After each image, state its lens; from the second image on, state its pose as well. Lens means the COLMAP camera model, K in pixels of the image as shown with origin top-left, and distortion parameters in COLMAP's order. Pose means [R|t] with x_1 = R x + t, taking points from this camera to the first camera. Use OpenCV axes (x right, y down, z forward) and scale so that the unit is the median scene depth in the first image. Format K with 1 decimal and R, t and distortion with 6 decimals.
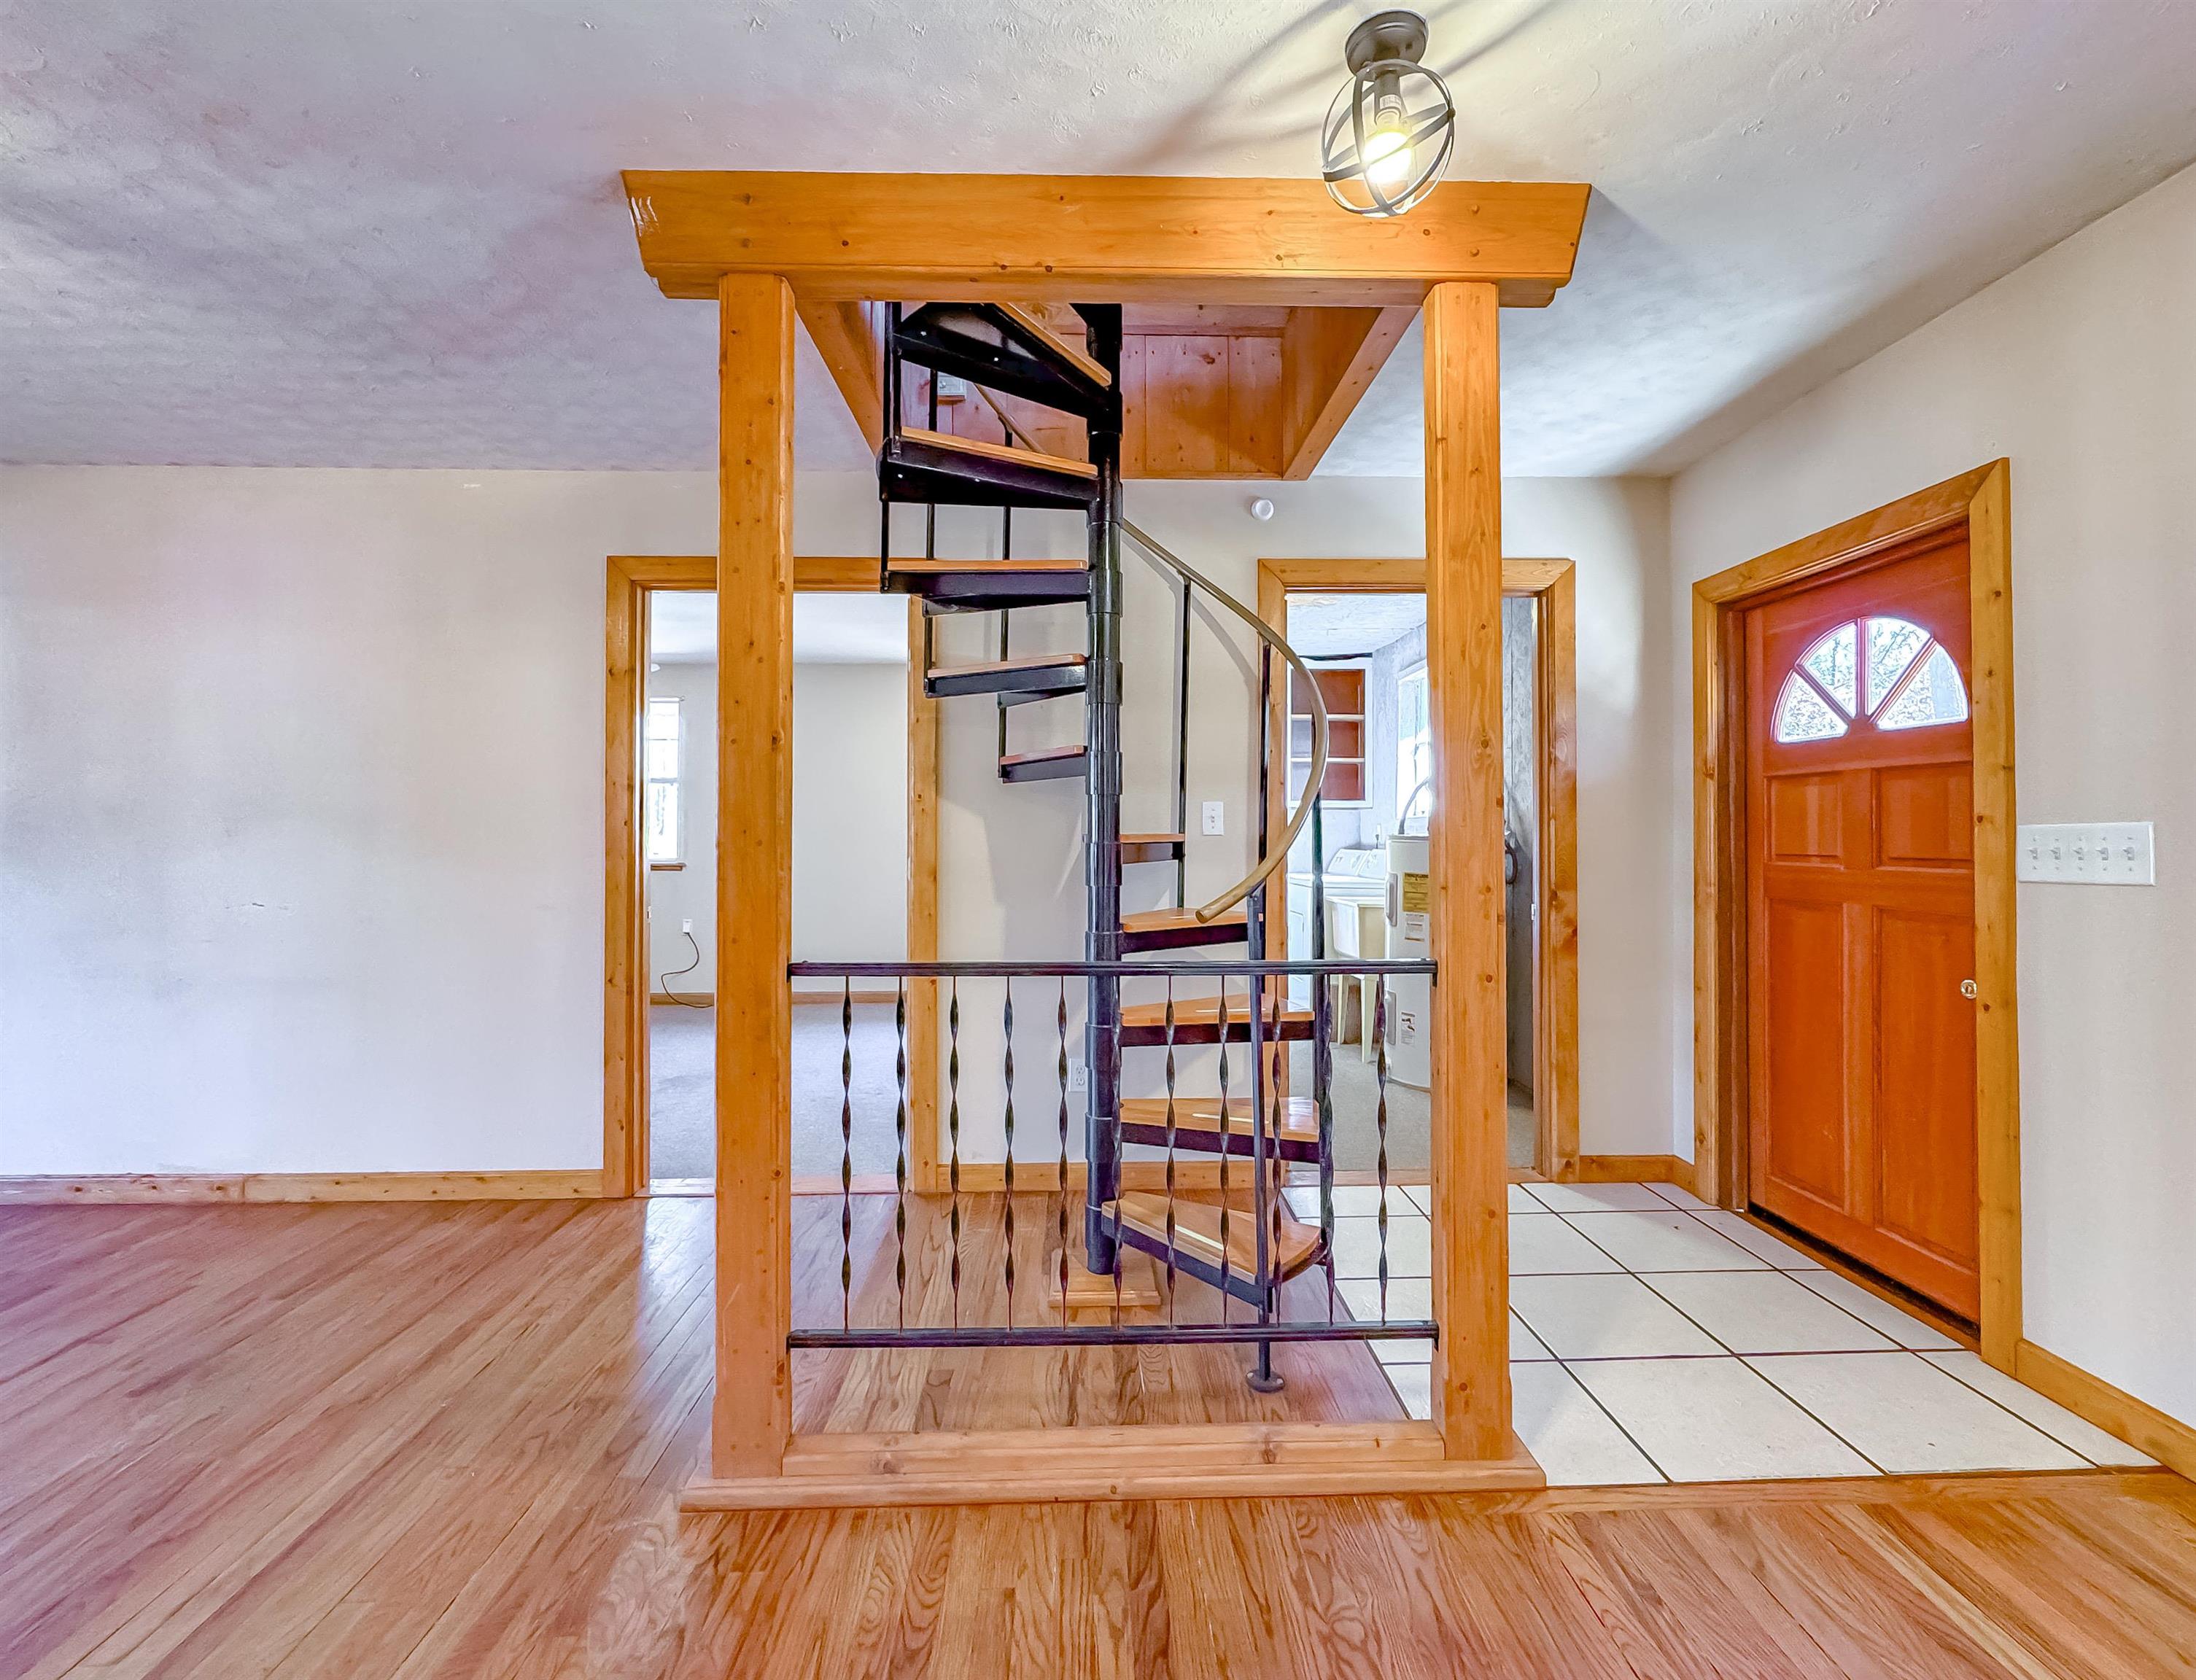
lens RADIAL K [[960.5, 0, 1117.0], [0, 960.5, 803.1], [0, 0, 1]] dist [-0.018376, -0.000159]
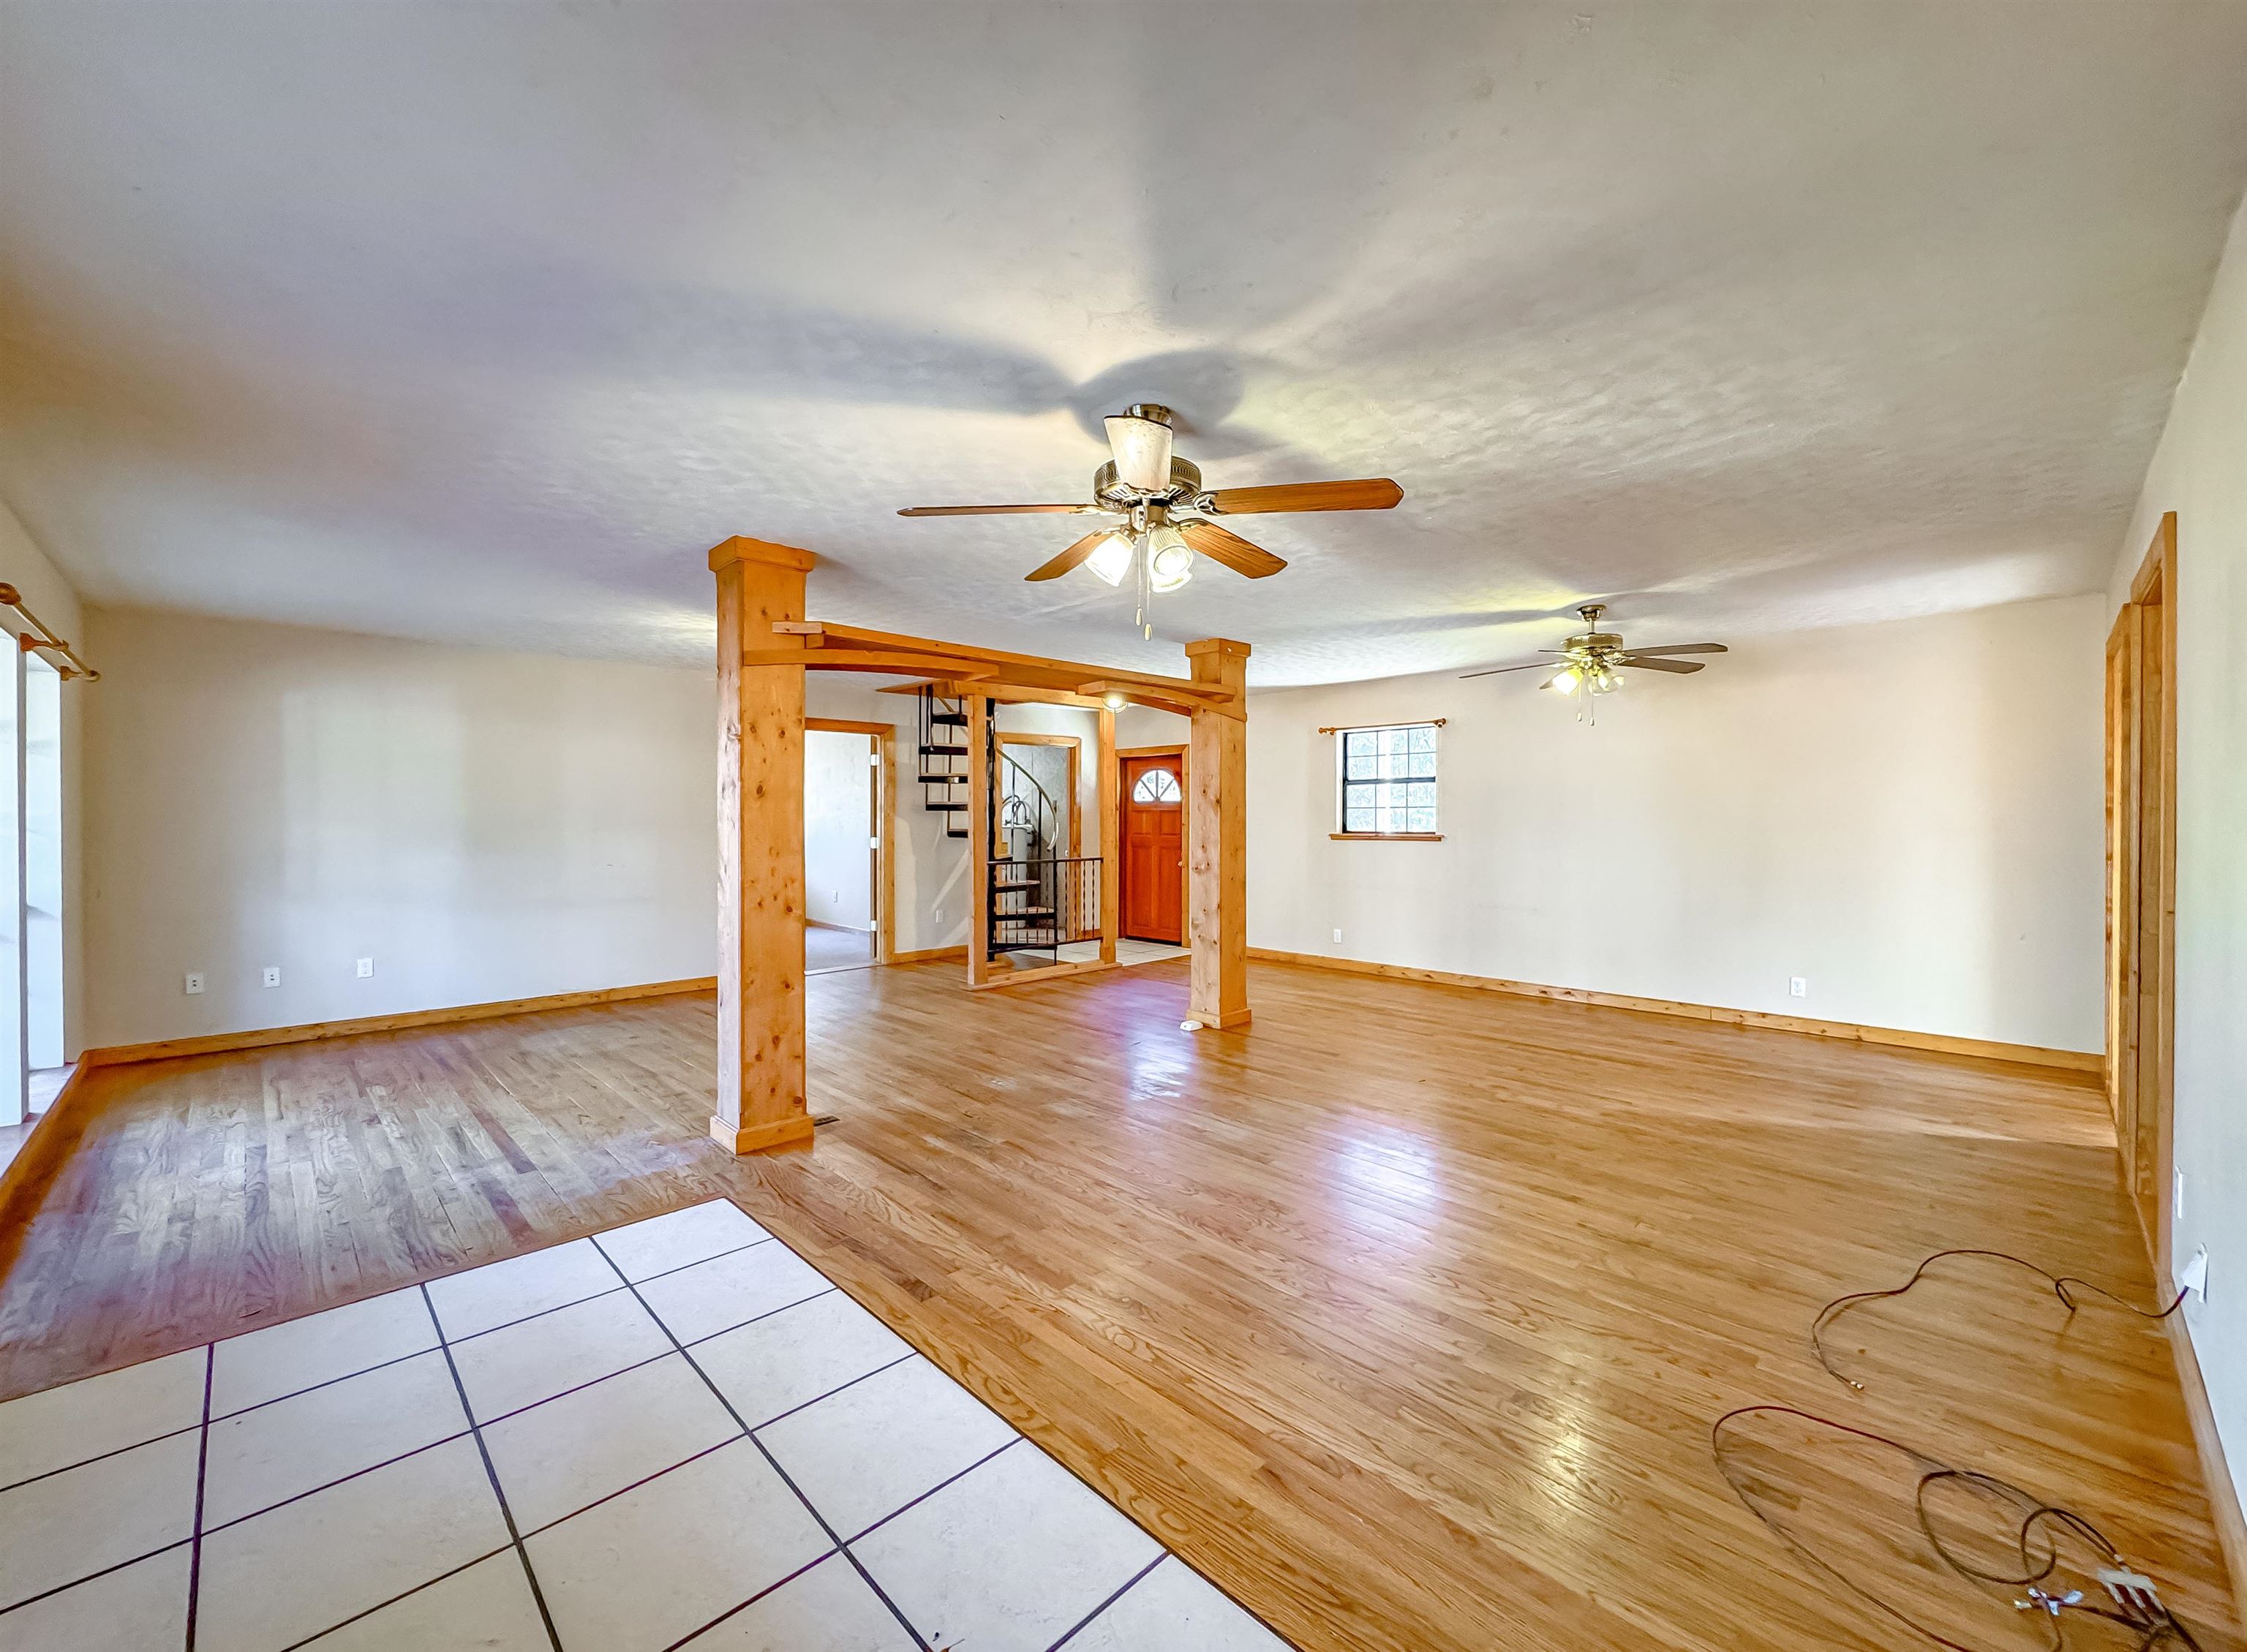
lens RADIAL K [[914.0, 0, 1127.1], [0, 914.0, 824.2], [0, 0, 1]] dist [-0.000269, 0.000016]
pose [[0.745928, -0.003795, 0.666016, -1.576503], [-0.015178, 0.999627, 0.022695, -0.056866], [-0.665854, -0.027037, 0.745592, -1.491433]]
